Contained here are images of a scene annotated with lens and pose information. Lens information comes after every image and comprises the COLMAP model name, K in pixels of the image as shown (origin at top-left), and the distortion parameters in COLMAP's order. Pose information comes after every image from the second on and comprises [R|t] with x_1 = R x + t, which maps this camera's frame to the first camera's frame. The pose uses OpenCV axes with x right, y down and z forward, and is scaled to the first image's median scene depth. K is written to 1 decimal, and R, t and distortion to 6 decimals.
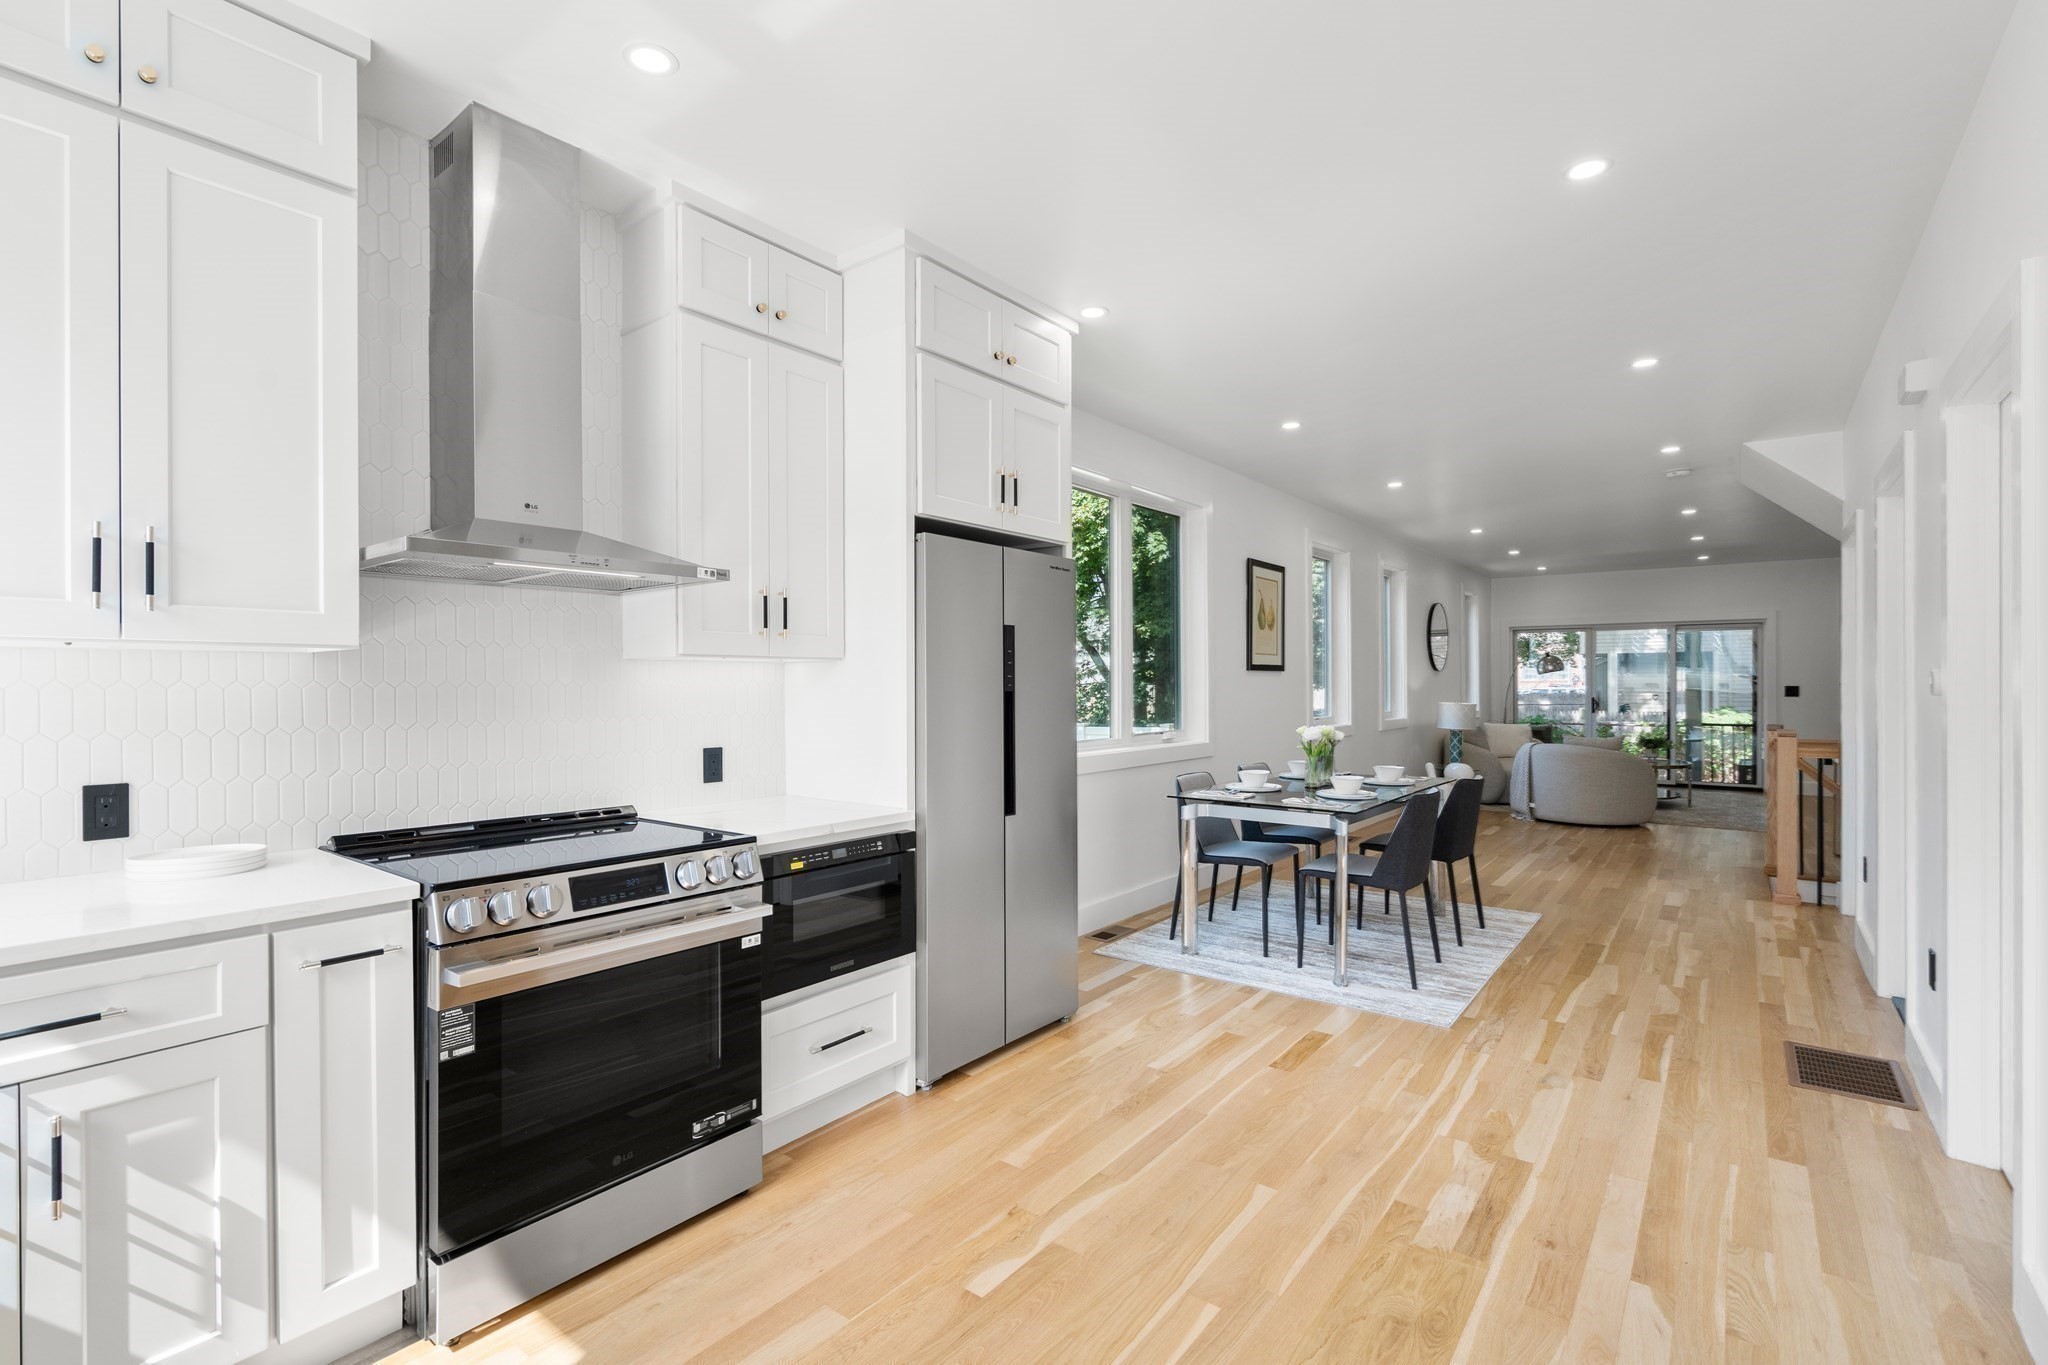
lens RADIAL K [[925.8, 0, 1025.2], [0, 925.8, 684.9], [0, 0, 1]] dist [-0.004571, 0.000797]
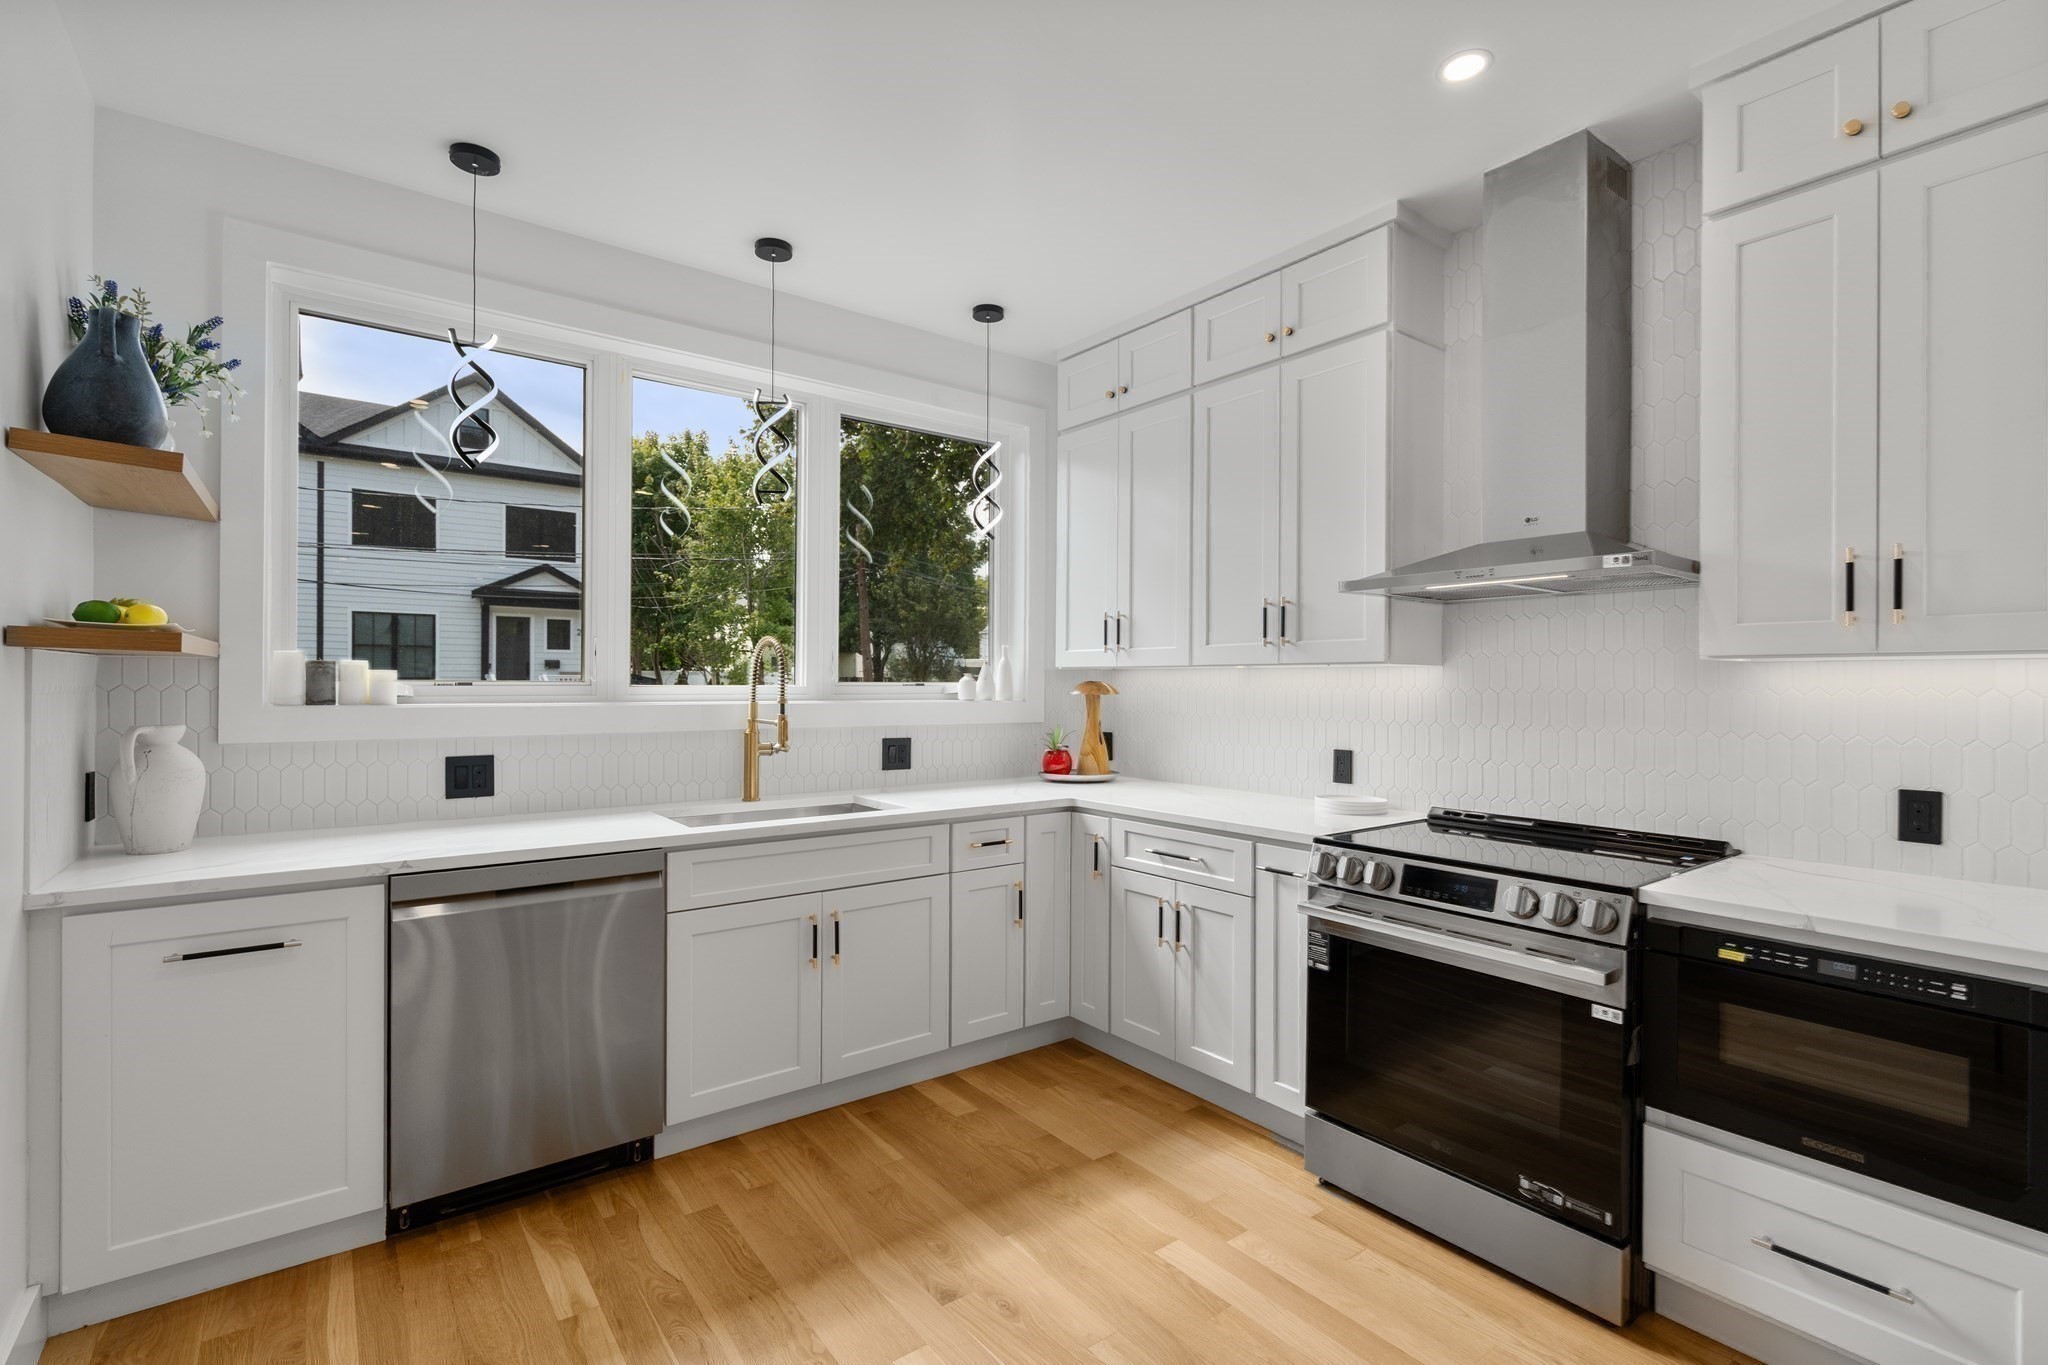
lens RADIAL K [[944.7, 0, 1024.0], [0, 944.7, 682.5], [0, 0, 1]] dist [-0.001368, 0.000277]
pose [[-0.263687, 0.002262, -0.964606, 0.555122], [-0.002992, 0.999991, 0.003162, -0.010978], [0.964604, 0.003720, -0.263677, 0.640495]]
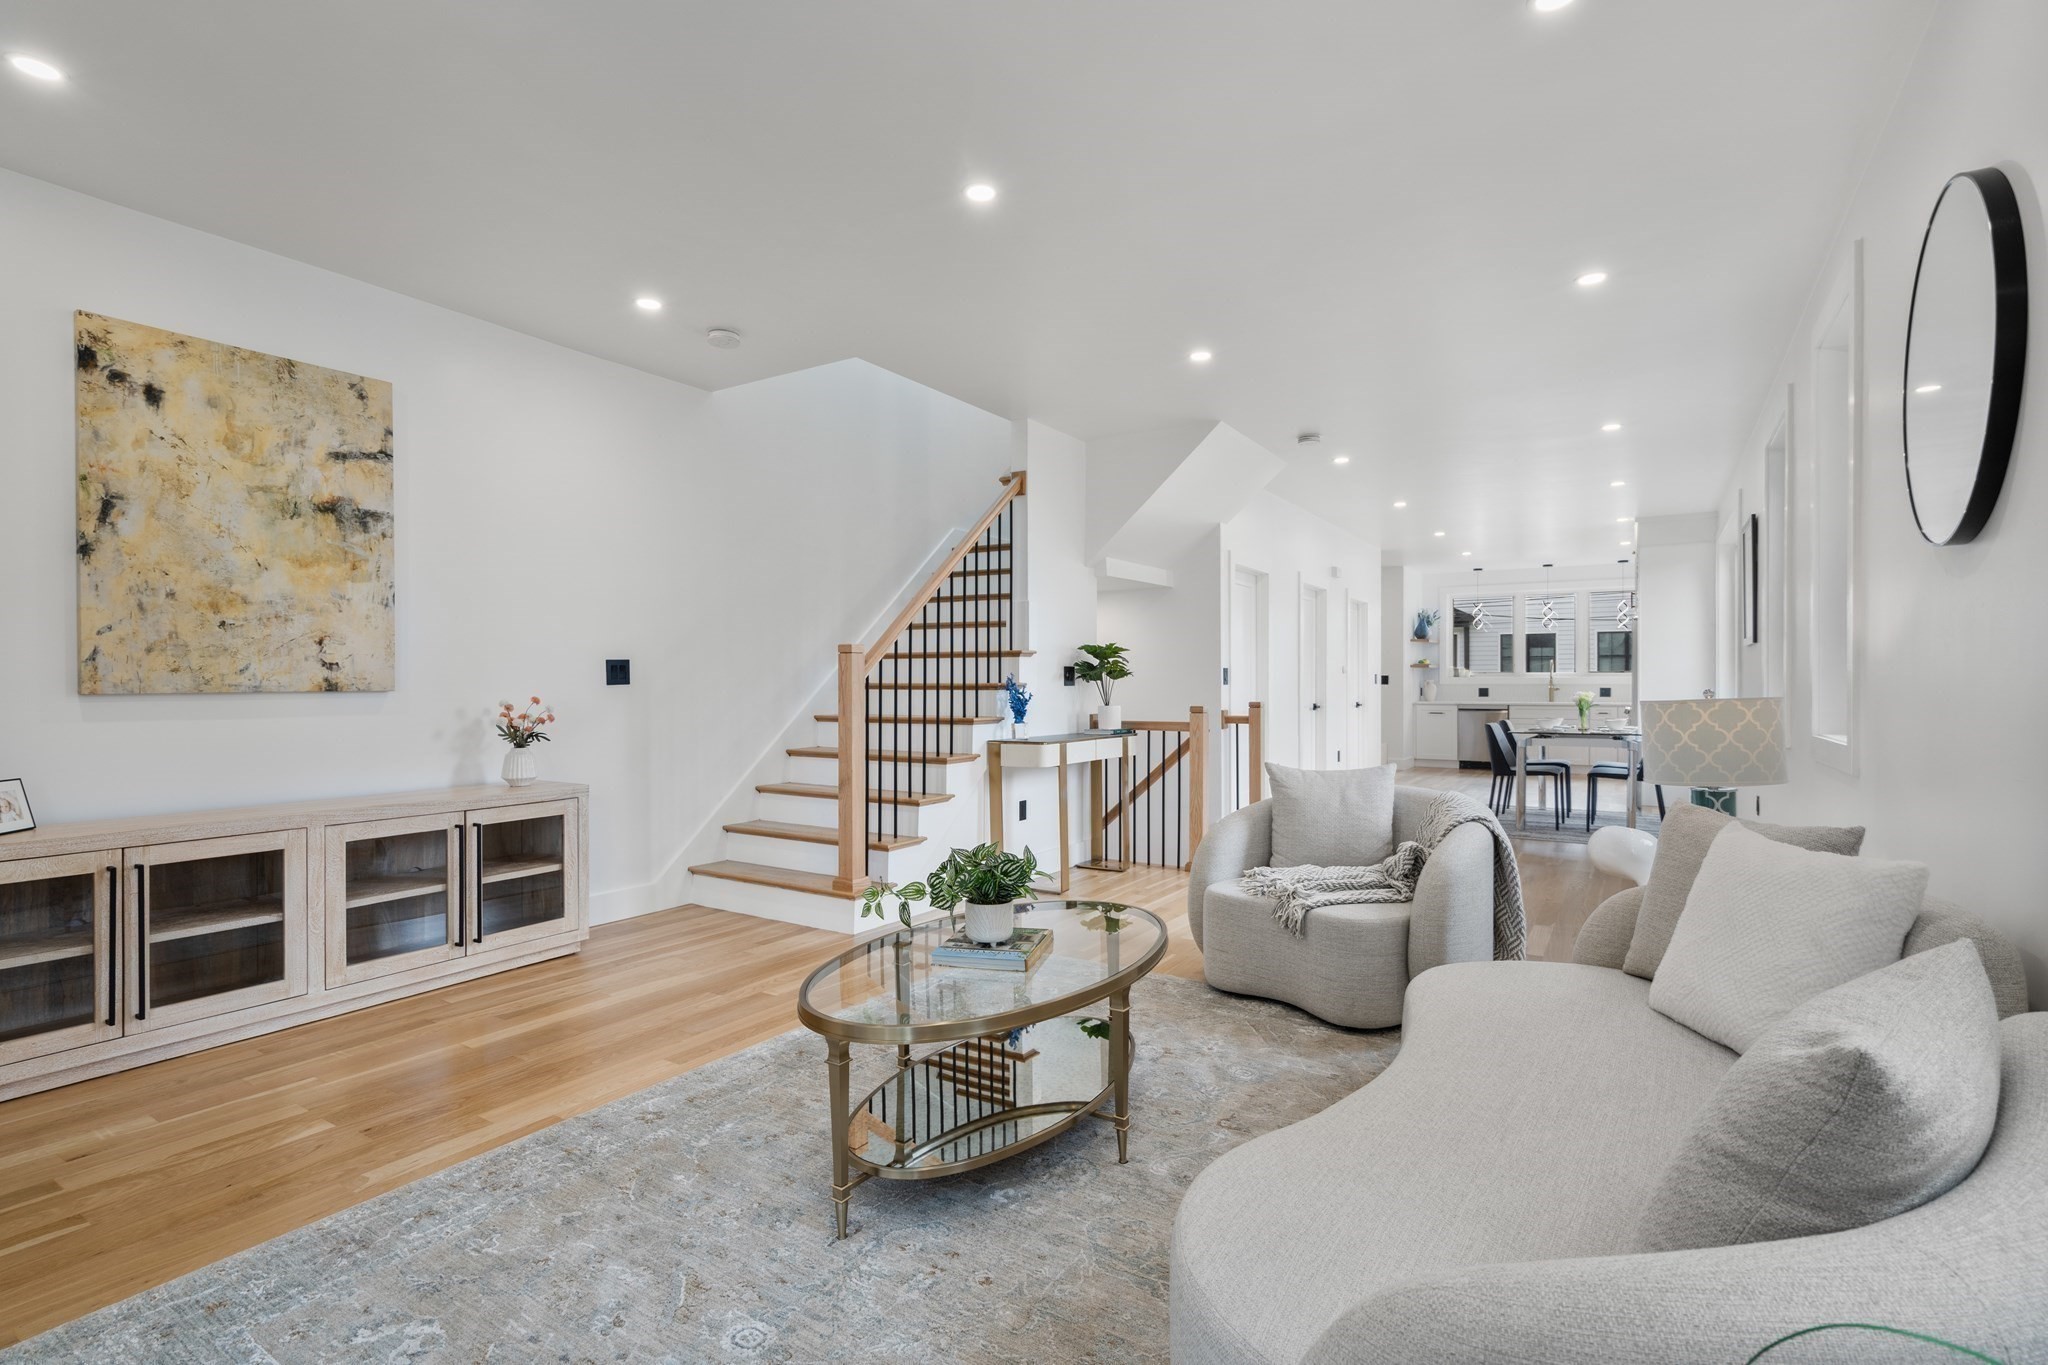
lens RADIAL K [[944.7, 0, 1024.0], [0, 944.7, 682.5], [0, 0, 1]] dist [-0.001368, 0.000277]
pose [[-0.996703, 0.002873, -0.081082, 2.489341], [0.003001, 0.999994, -0.001466, 0.047024], [0.081077, -0.001704, -0.996706, 4.470600]]
